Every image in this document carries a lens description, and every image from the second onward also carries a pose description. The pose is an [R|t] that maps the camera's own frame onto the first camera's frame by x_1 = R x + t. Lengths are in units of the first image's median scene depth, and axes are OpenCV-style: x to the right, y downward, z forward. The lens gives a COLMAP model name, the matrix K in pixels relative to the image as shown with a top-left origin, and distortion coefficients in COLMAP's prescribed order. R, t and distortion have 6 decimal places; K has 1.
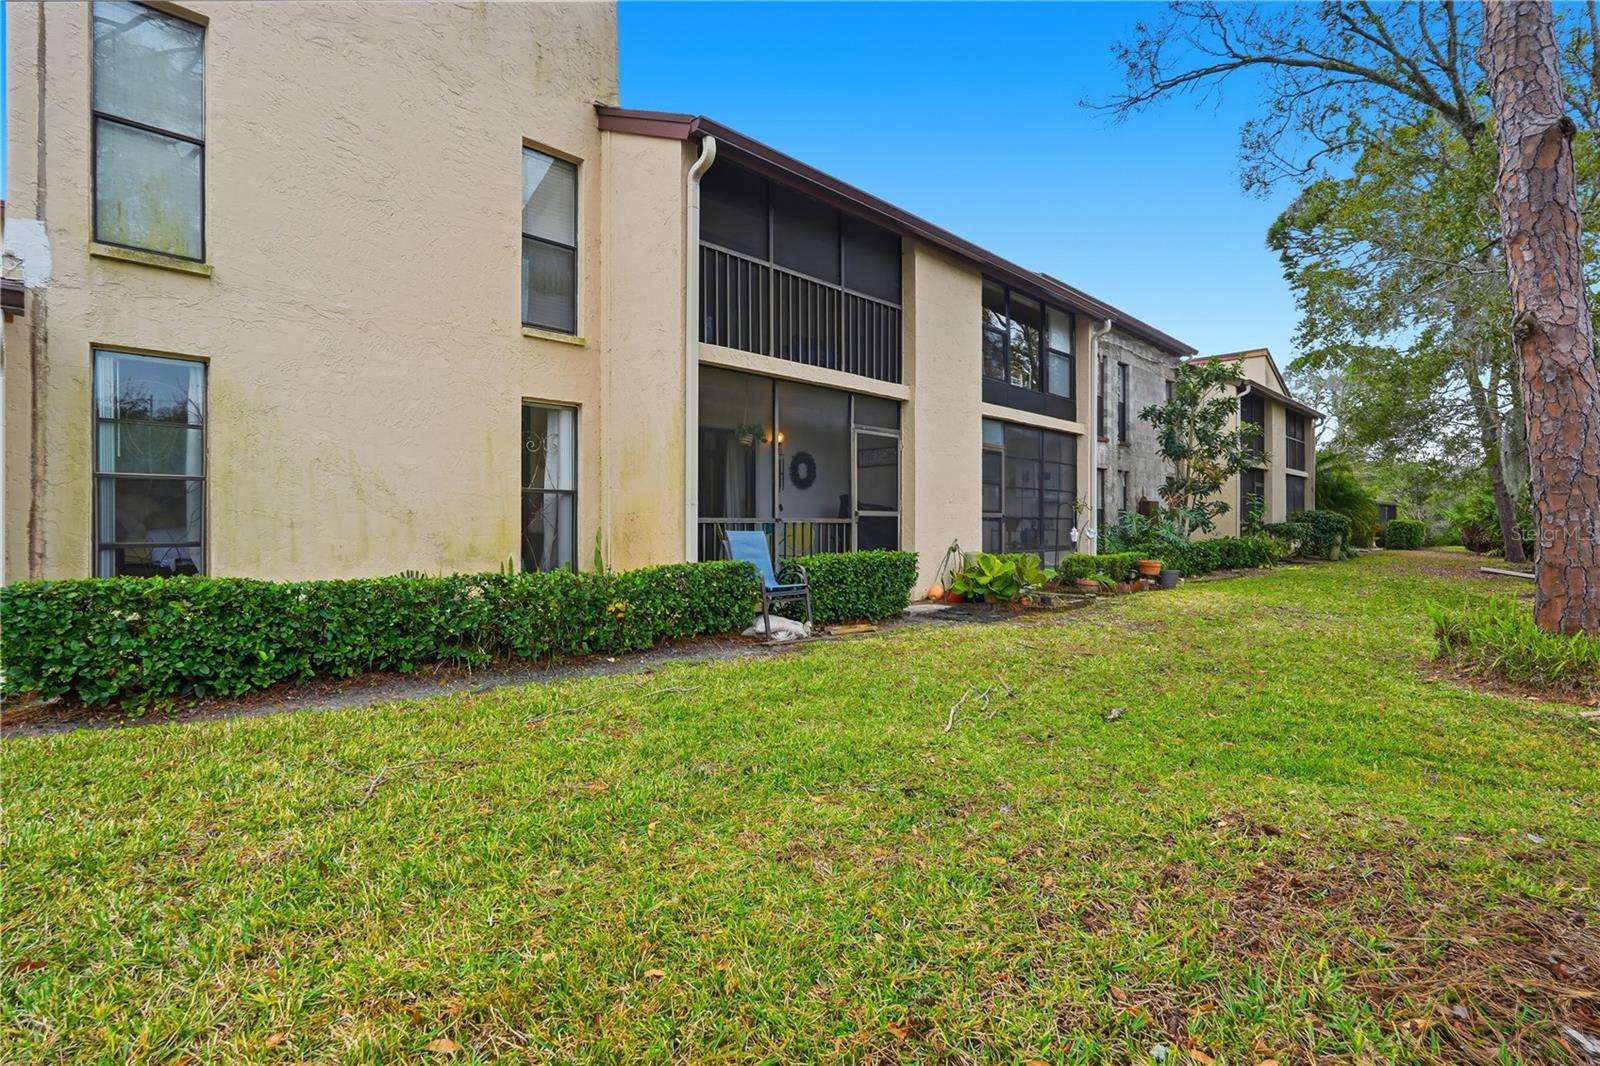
lens RADIAL K [[779.0, 0, 801.8], [0, 779.0, 528.9], [0, 0, 1]] dist [0.002884, 0.000668]
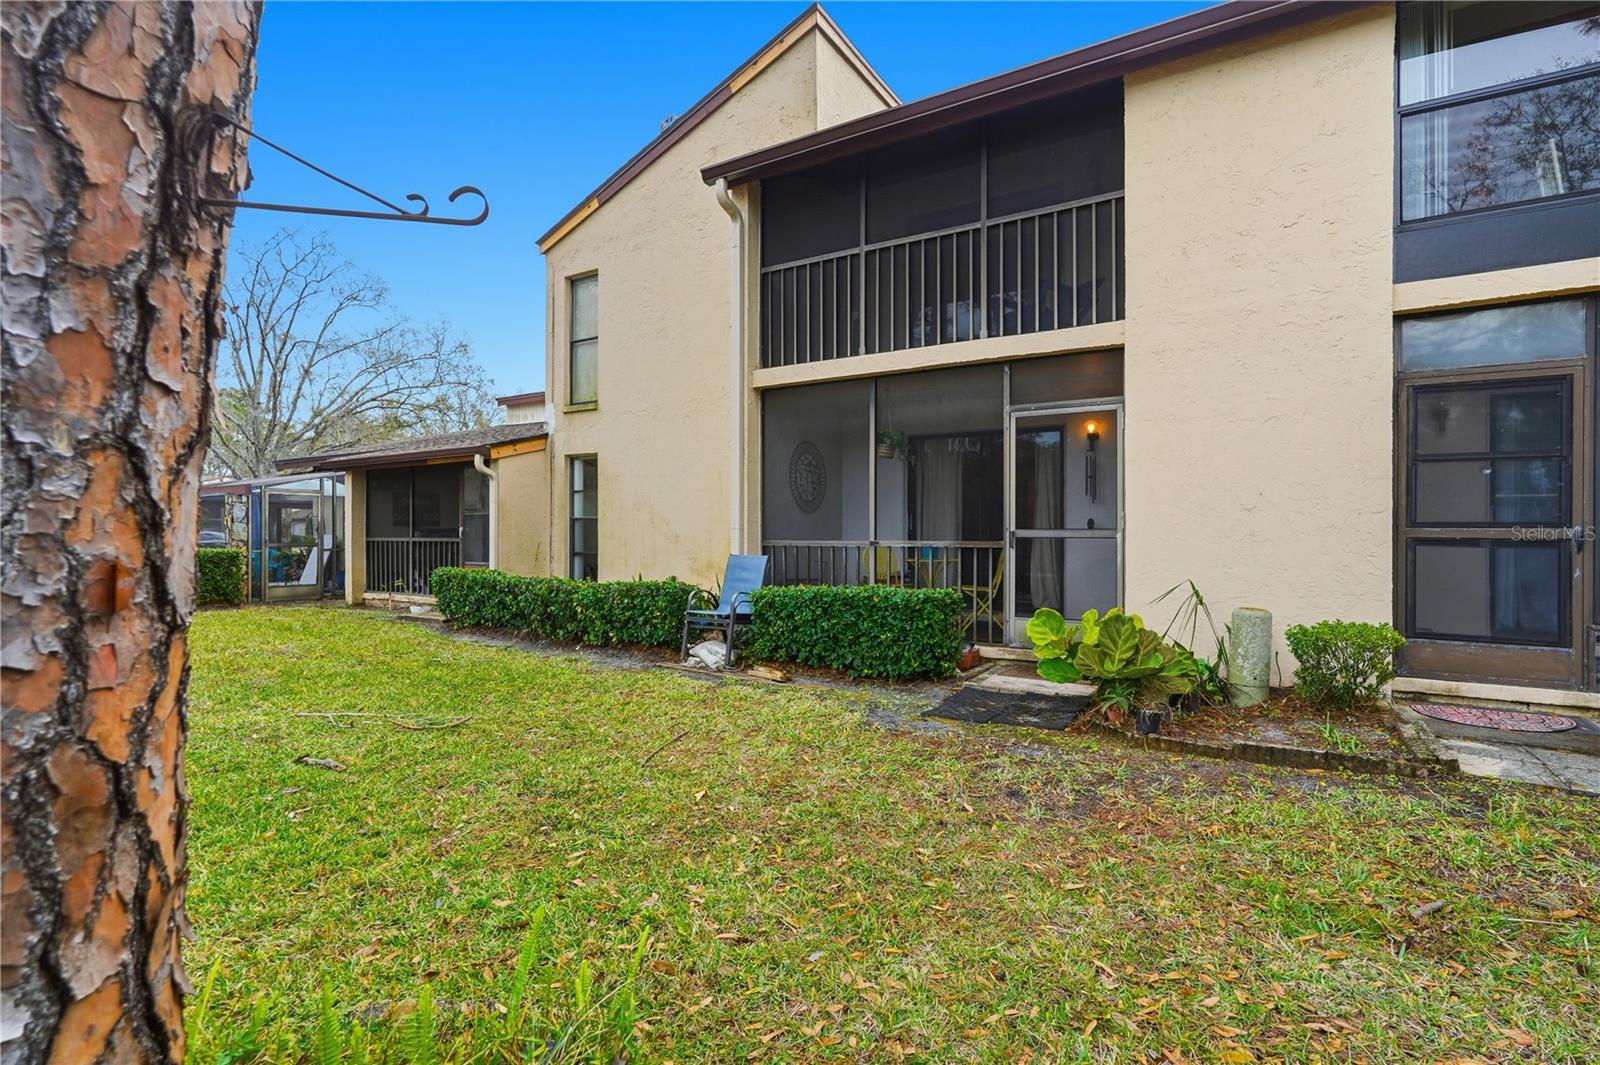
lens RADIAL K [[779.0, 0, 801.7], [0, 779.0, 530.9], [0, 0, 1]] dist [0.002884, 0.000668]
pose [[0.204805, -0.002966, -0.978798, 0.843825], [-0.009573, 0.999942, -0.005033, -0.021163], [0.978756, 0.010401, 0.204764, 0.806999]]
